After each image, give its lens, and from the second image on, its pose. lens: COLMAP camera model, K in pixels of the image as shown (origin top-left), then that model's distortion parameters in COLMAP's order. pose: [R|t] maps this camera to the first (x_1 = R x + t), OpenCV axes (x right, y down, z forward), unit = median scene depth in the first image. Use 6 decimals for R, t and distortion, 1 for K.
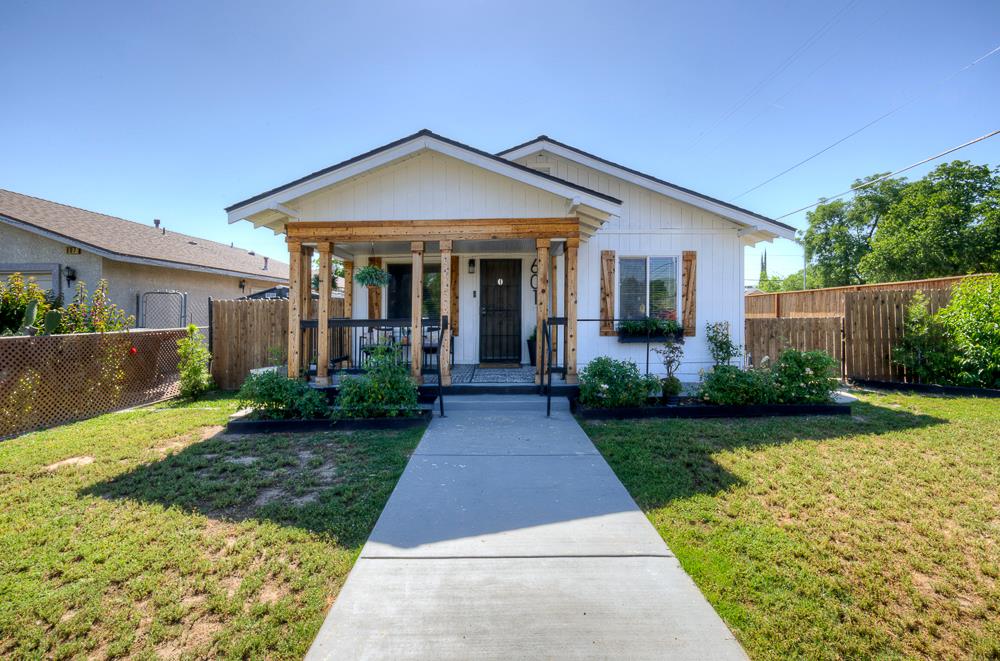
lens RADIAL K [[431.8, 0, 500.0], [0, 431.8, 330.5], [0, 0, 1]] dist [-0.001057, 0.000007]
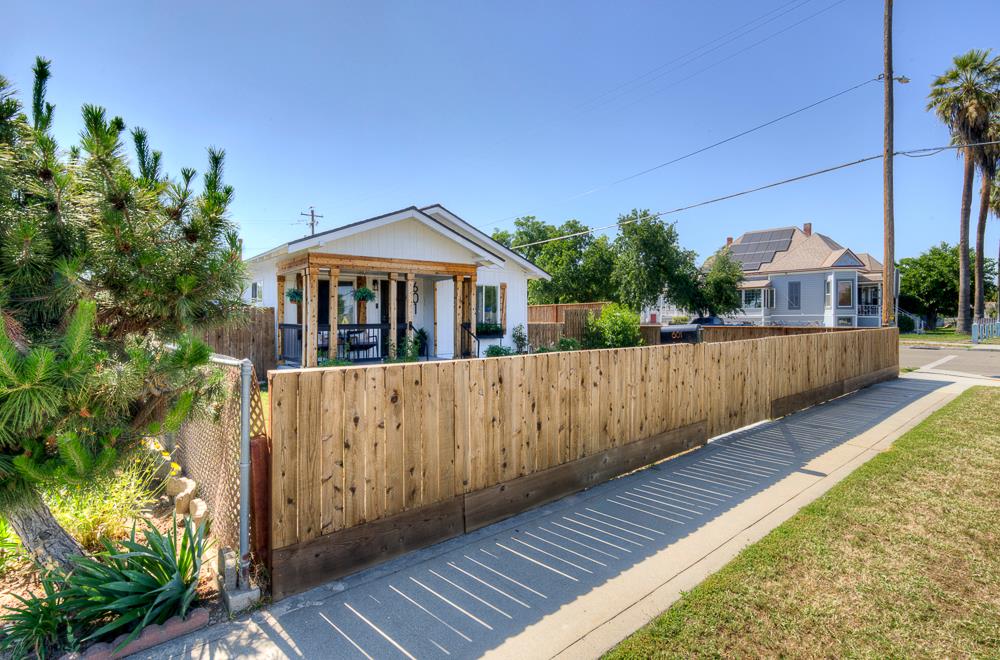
lens RADIAL K [[553.6, 0, 500.0], [0, 553.6, 330.0], [0, 0, 1]] dist [-0.000033, -0.000021]
pose [[0.731864, -0.008535, 0.681397, -0.950190], [0.019374, 0.999778, -0.008285, 0.011848], [-0.681175, 0.019265, 0.731867, -0.500485]]
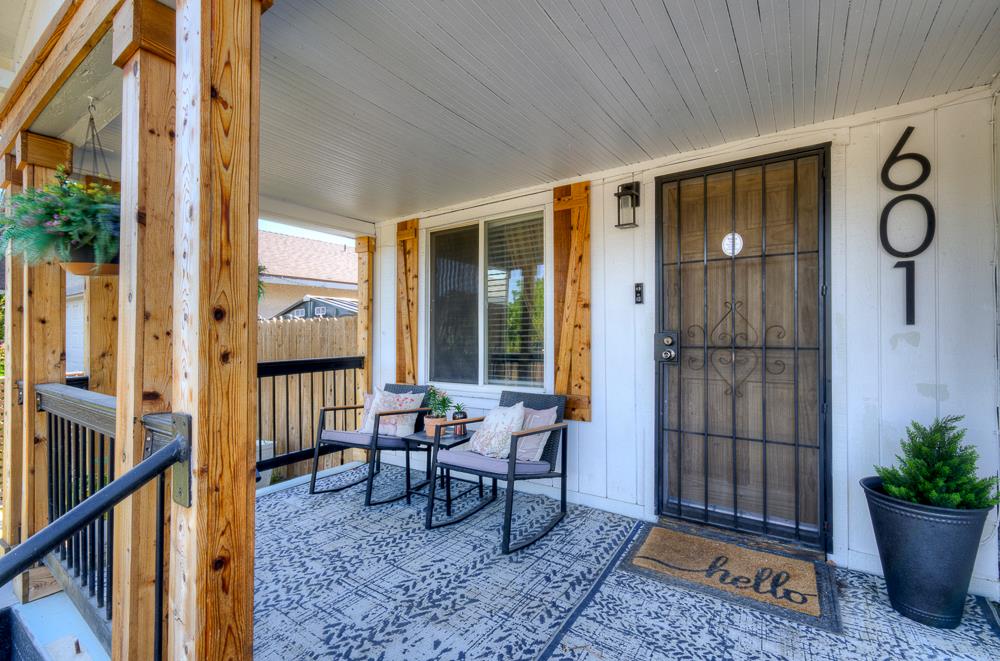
lens RADIAL K [[431.8, 0, 500.0], [0, 431.8, 330.5], [0, 0, 1]] dist [-0.001057, 0.000007]
pose [[0.834078, -0.001780, -0.551644, 0.029975], [-0.012441, 0.999680, -0.022036, -0.052511], [0.551507, 0.025243, 0.833789, 0.734528]]
